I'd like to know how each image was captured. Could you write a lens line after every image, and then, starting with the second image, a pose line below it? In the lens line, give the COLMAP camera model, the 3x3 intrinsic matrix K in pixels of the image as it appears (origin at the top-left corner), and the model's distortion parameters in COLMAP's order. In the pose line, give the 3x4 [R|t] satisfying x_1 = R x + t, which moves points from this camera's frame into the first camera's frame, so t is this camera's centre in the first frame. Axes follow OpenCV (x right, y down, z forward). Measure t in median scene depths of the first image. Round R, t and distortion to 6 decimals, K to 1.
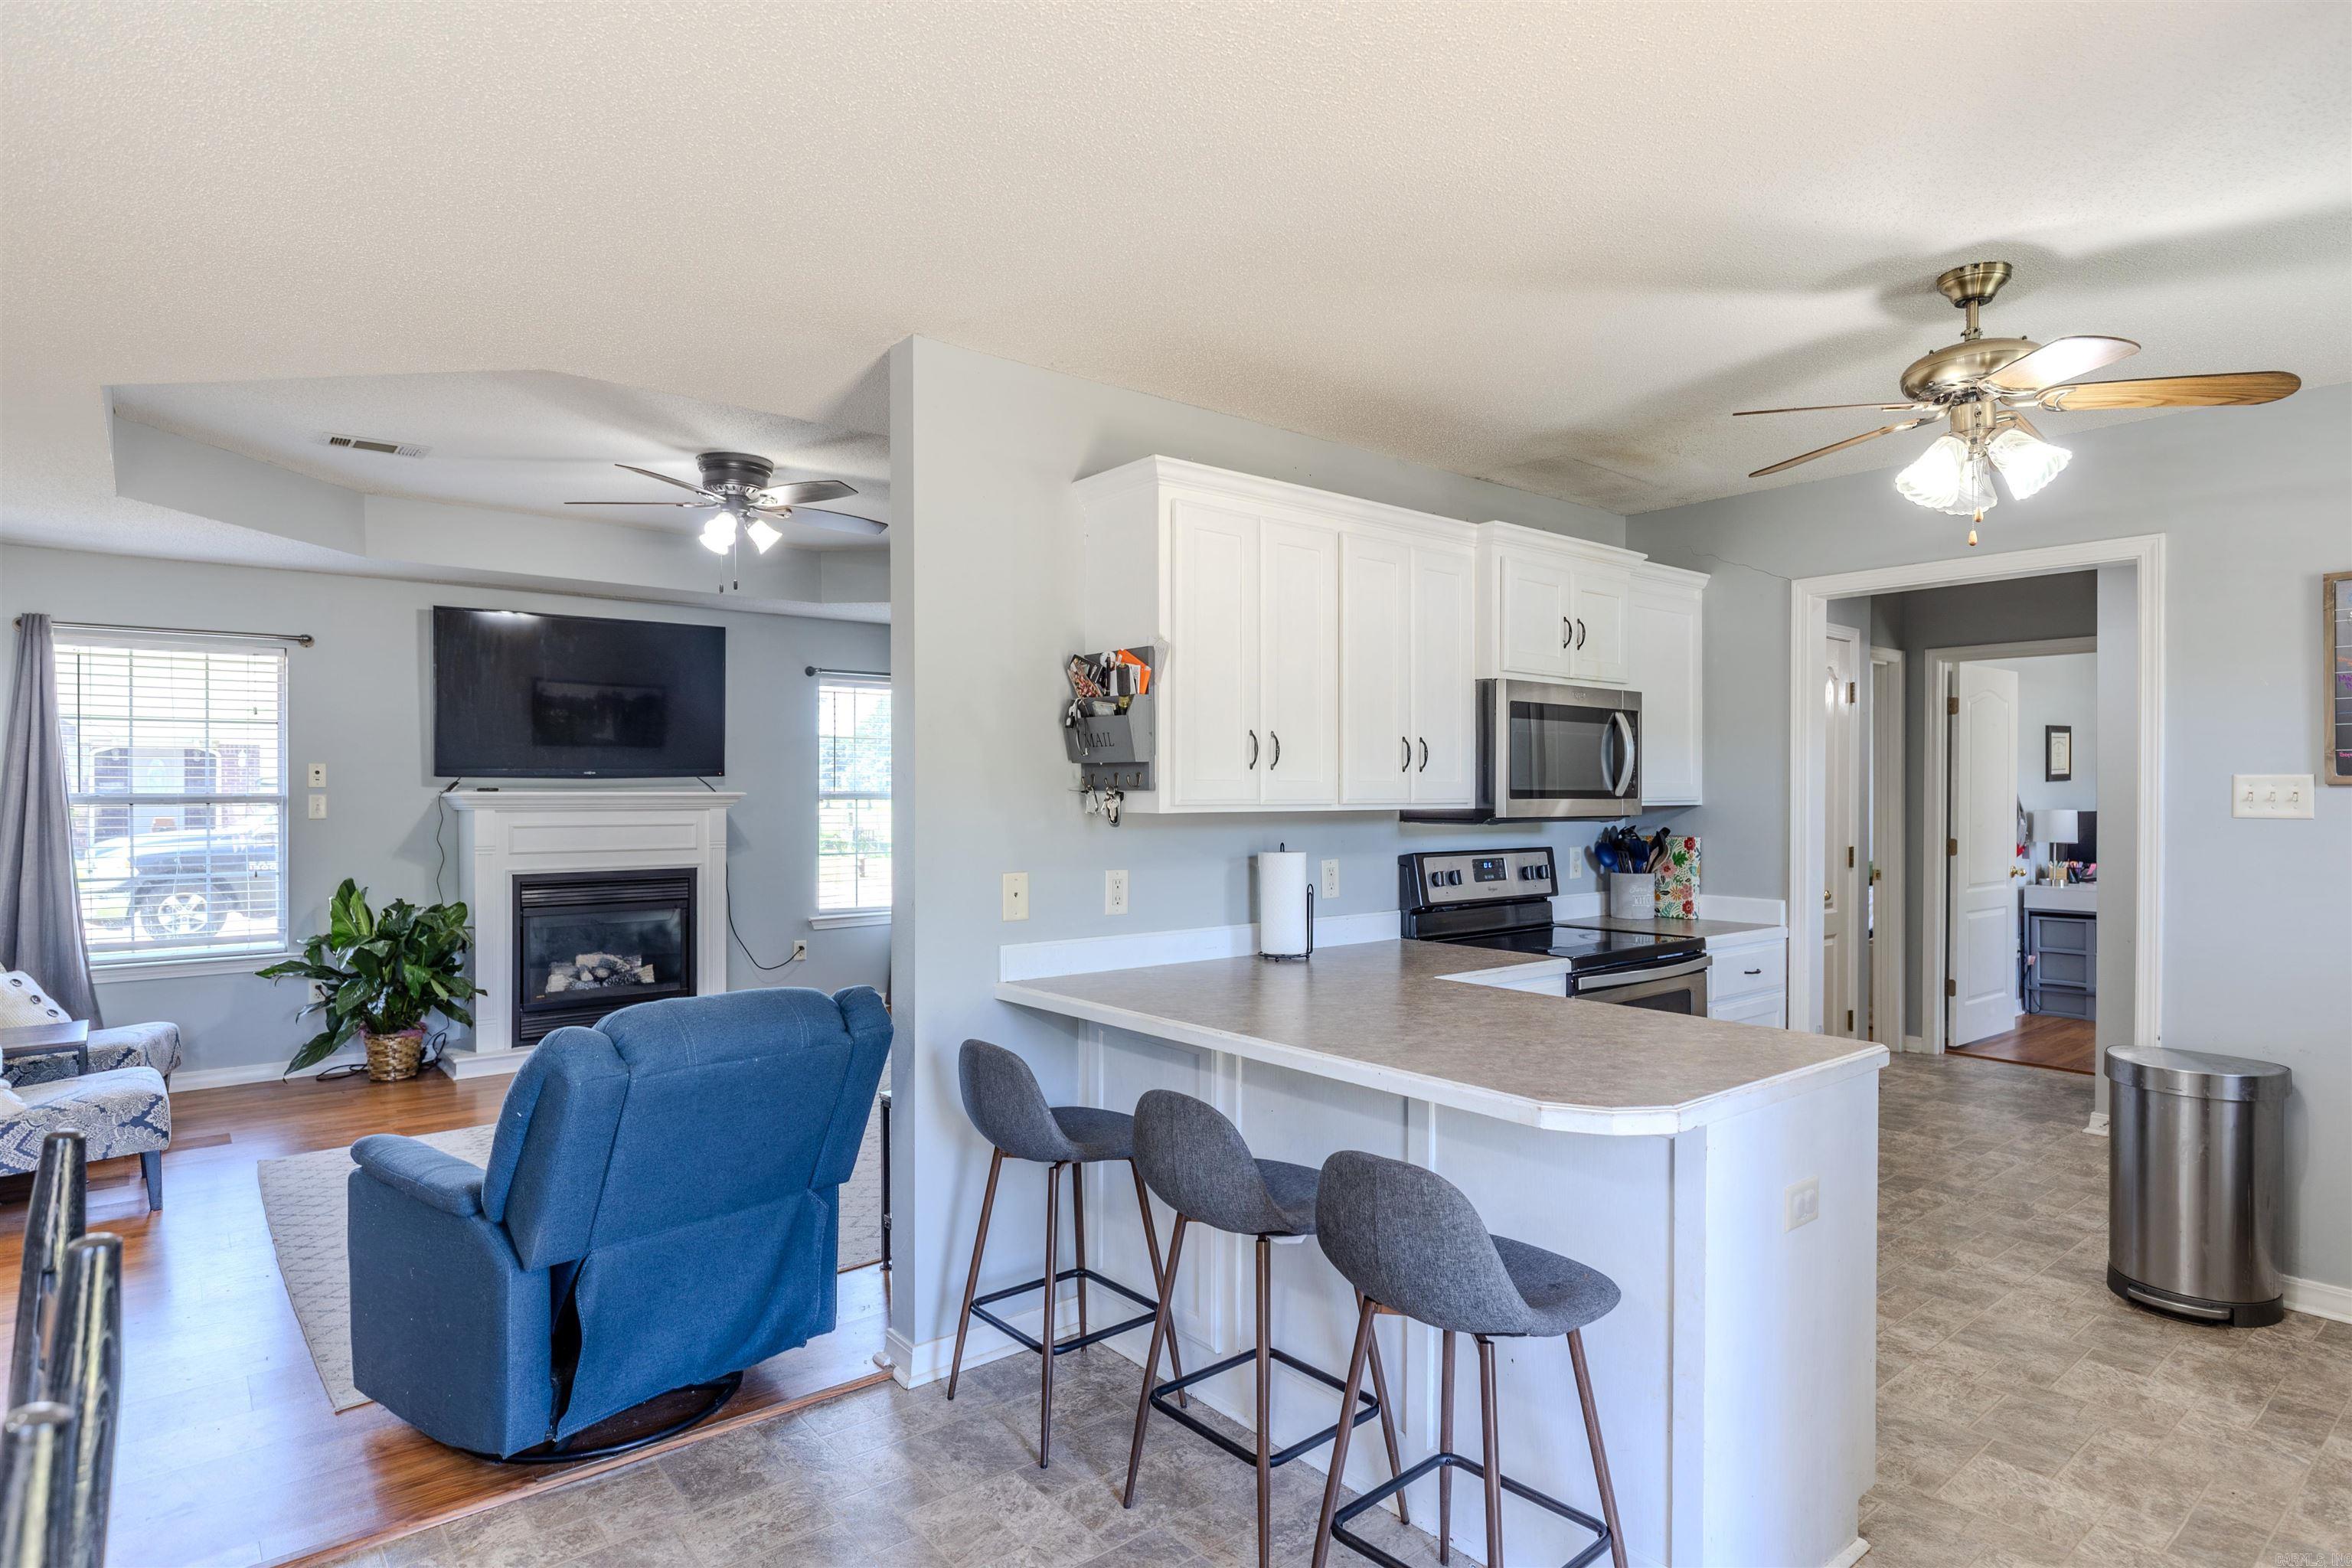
lens RADIAL K [[1303.2, 0, 1192.8], [0, 1303.2, 797.0], [0, 0, 1]] dist [-0.001213, -0.000123]
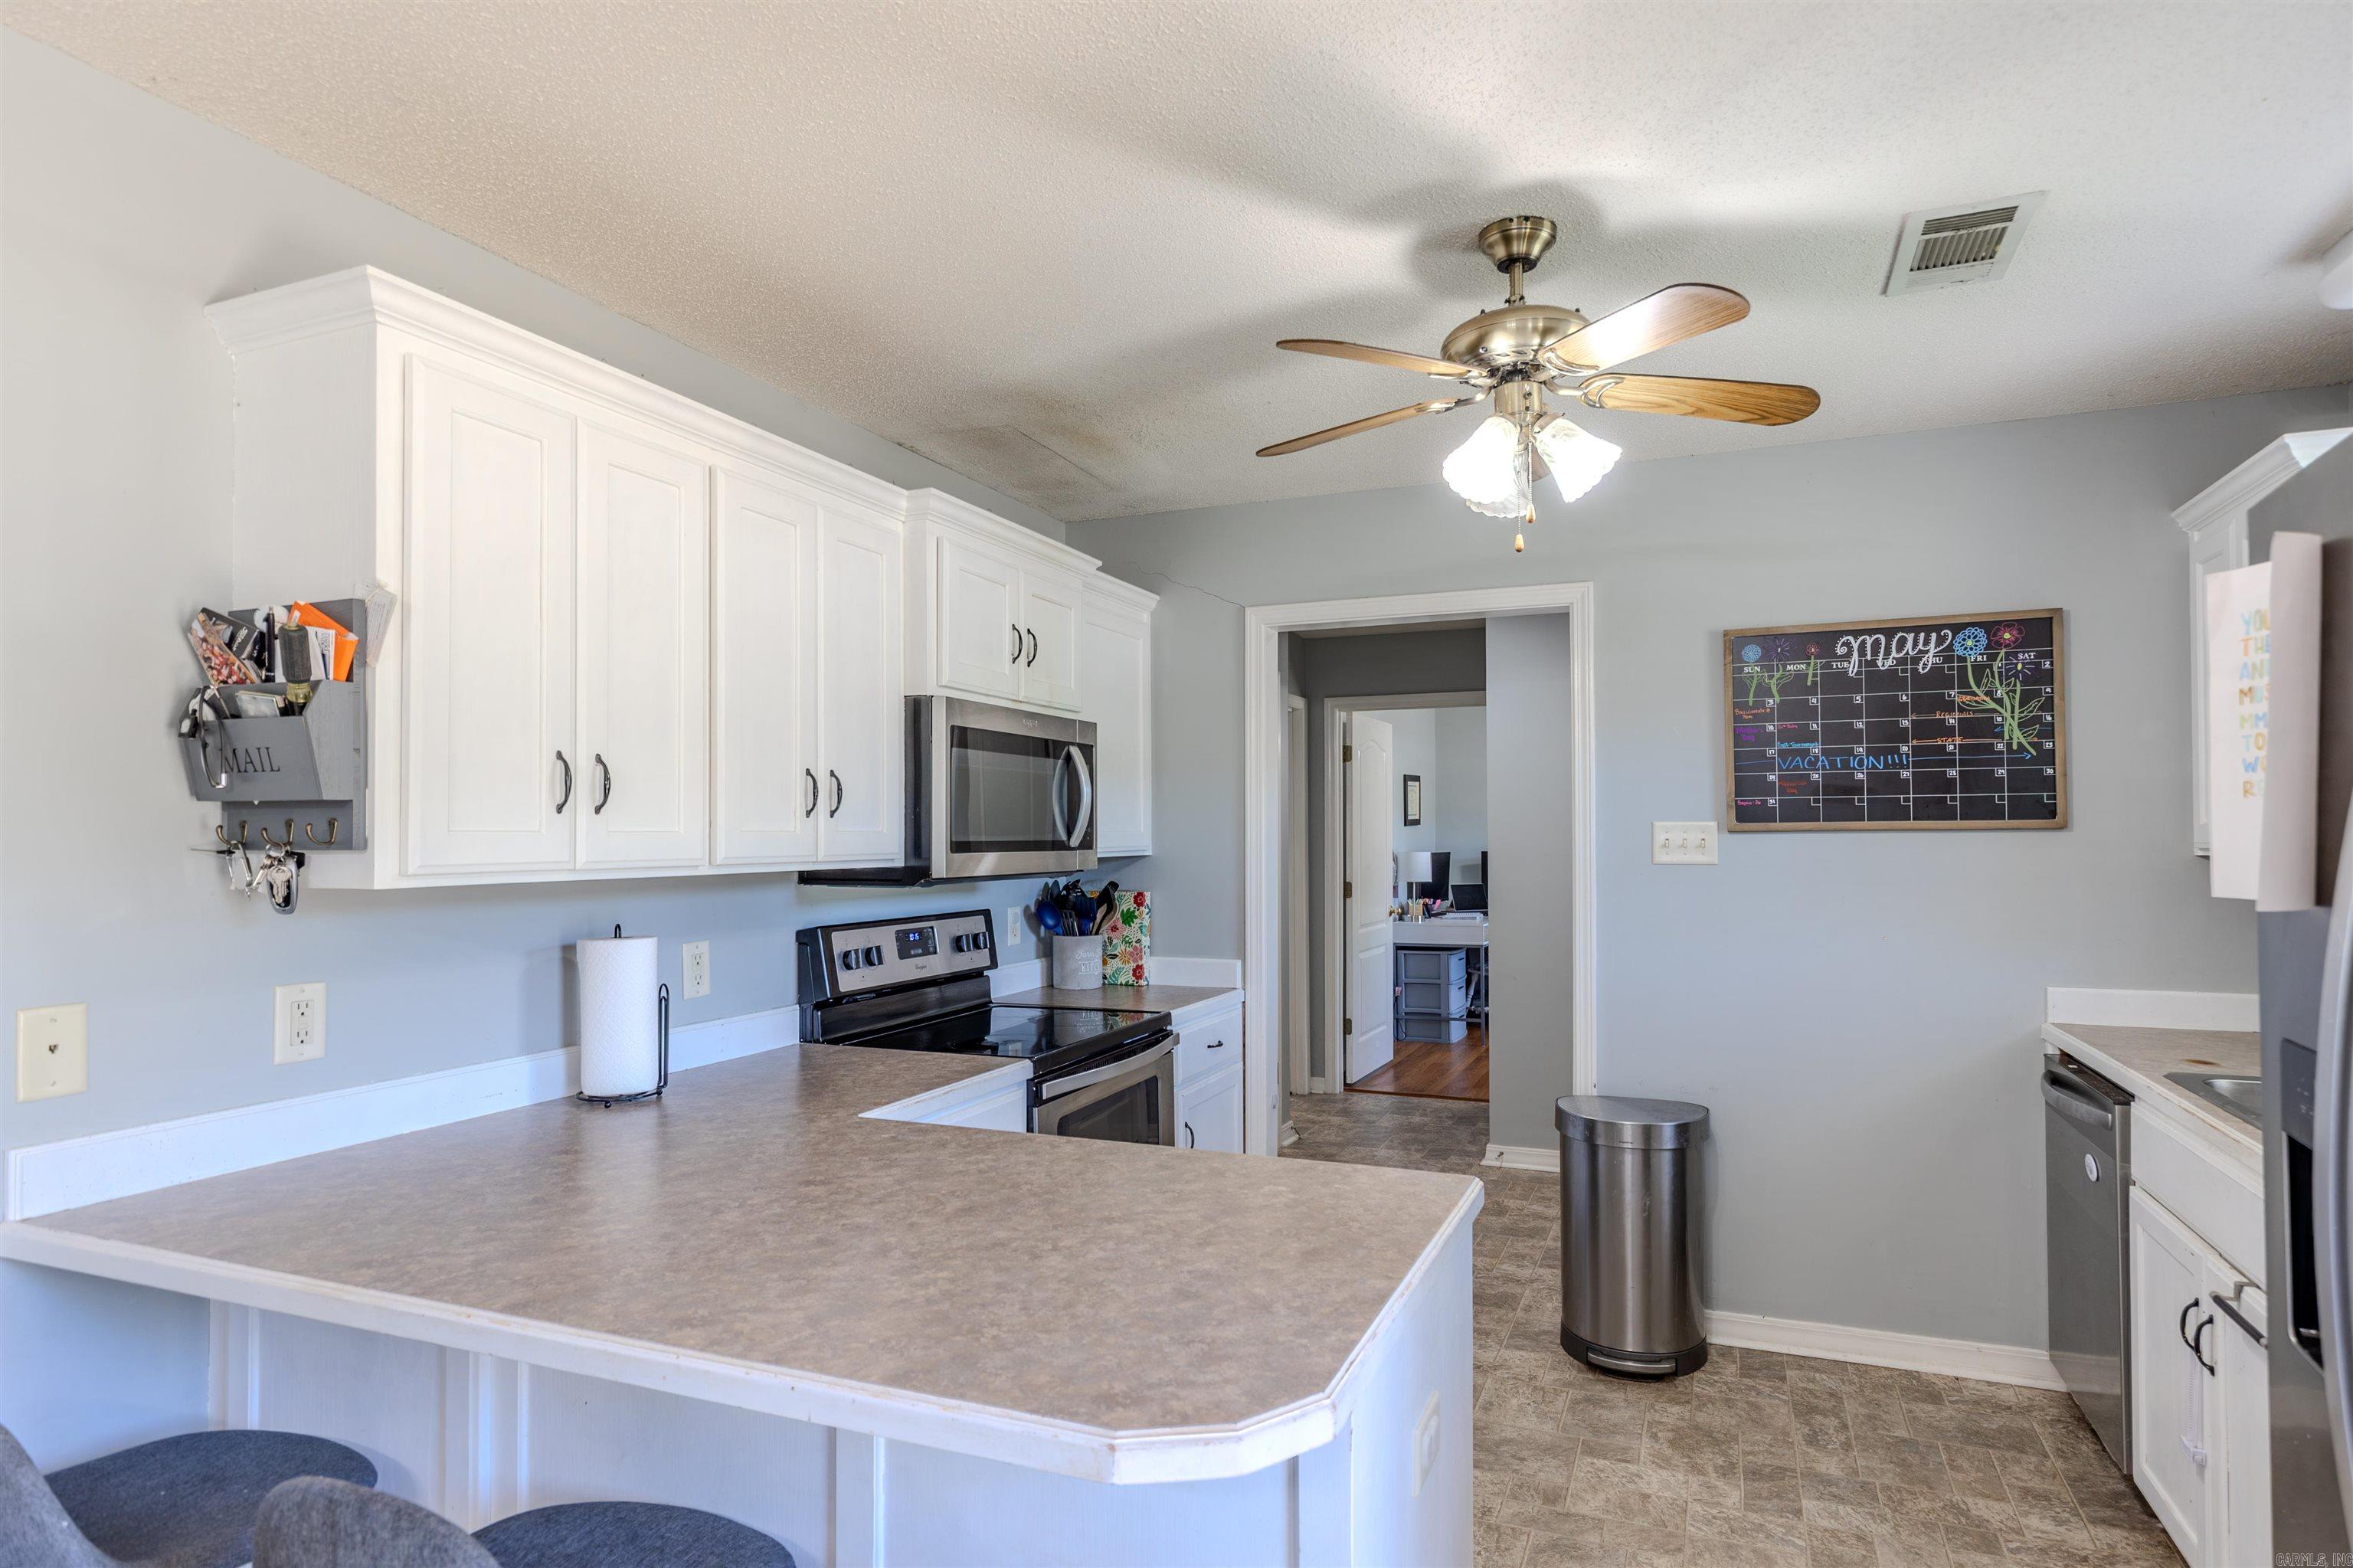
lens RADIAL K [[1283.8, 0, 1245.6], [0, 1283.8, 813.2], [0, 0, 1]] dist [-0.000589, -0.000251]
pose [[0.873734, 0.003583, 0.486391, 0.025649], [0.006521, 0.999797, -0.019078, -0.005806], [-0.486361, 0.019841, 0.873533, 0.233798]]
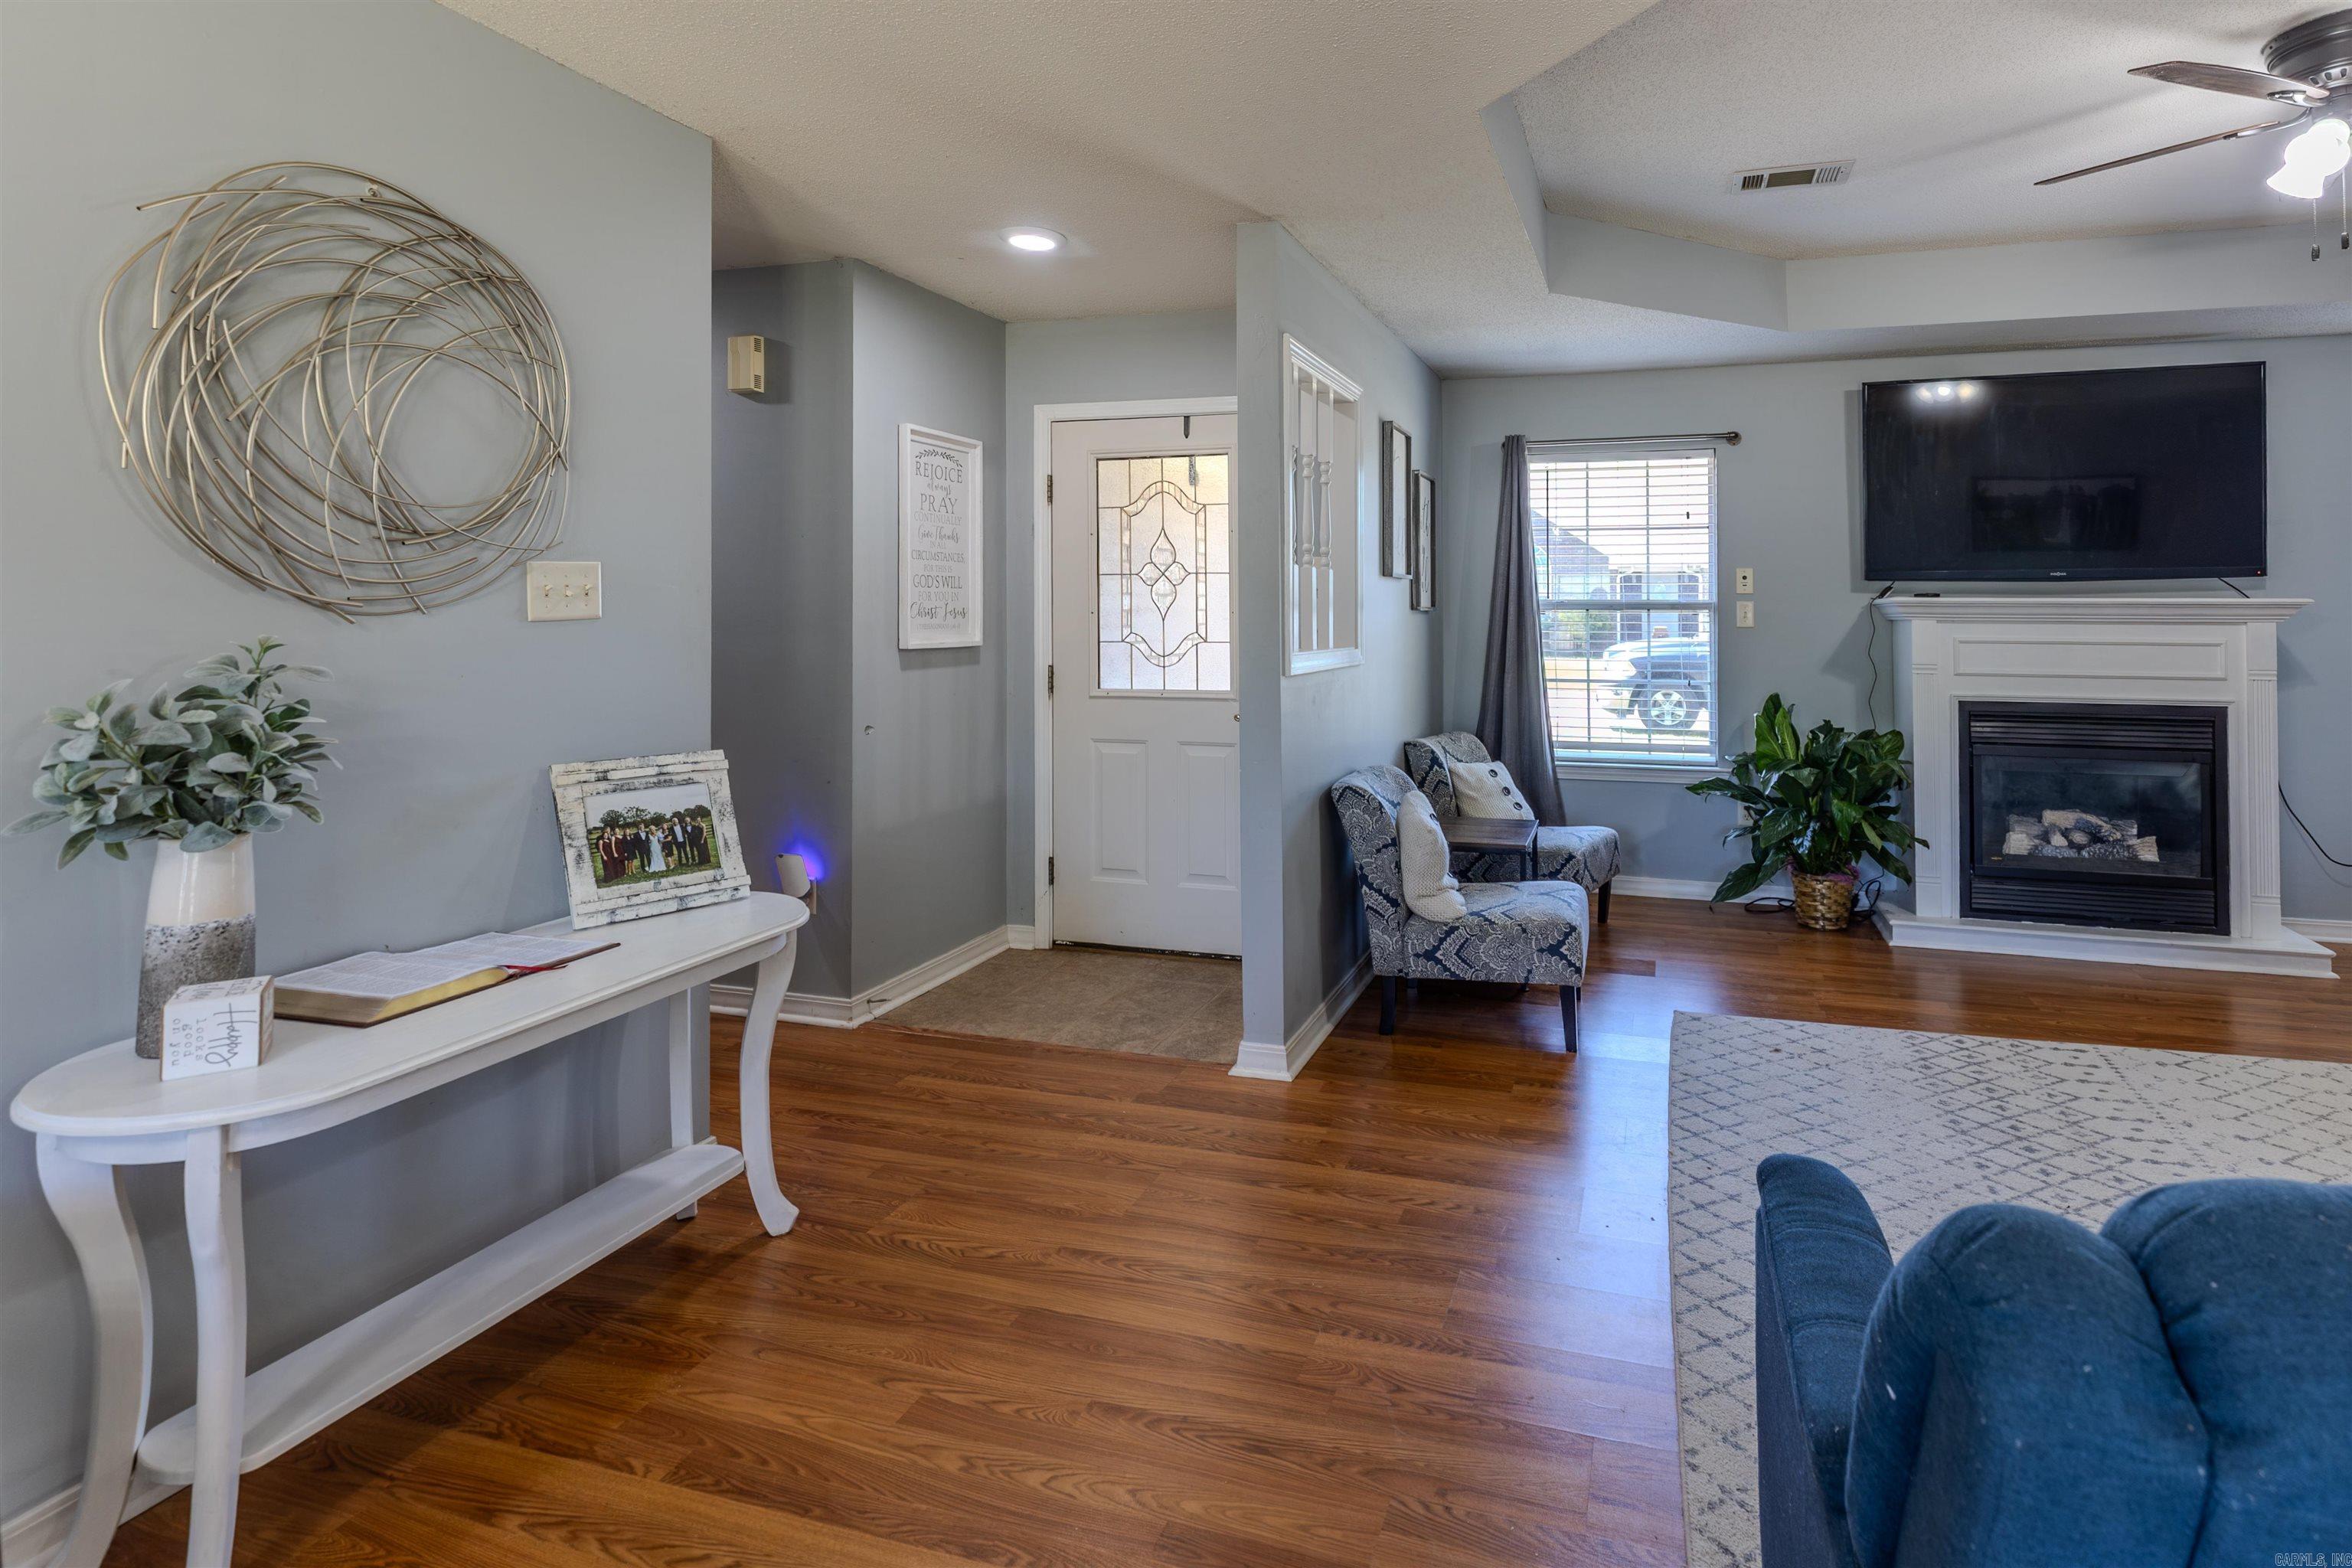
lens RADIAL K [[1185.8, 0, 1286.4], [0, 1185.8, 578.0], [0, 0, 1]] dist [-0.002085, 0.000378]
pose [[0.552471, -0.018958, -0.833317, -0.209338], [-0.007486, 0.999588, -0.027704, 0.010682], [0.833499, 0.021544, 0.552101, 0.369843]]
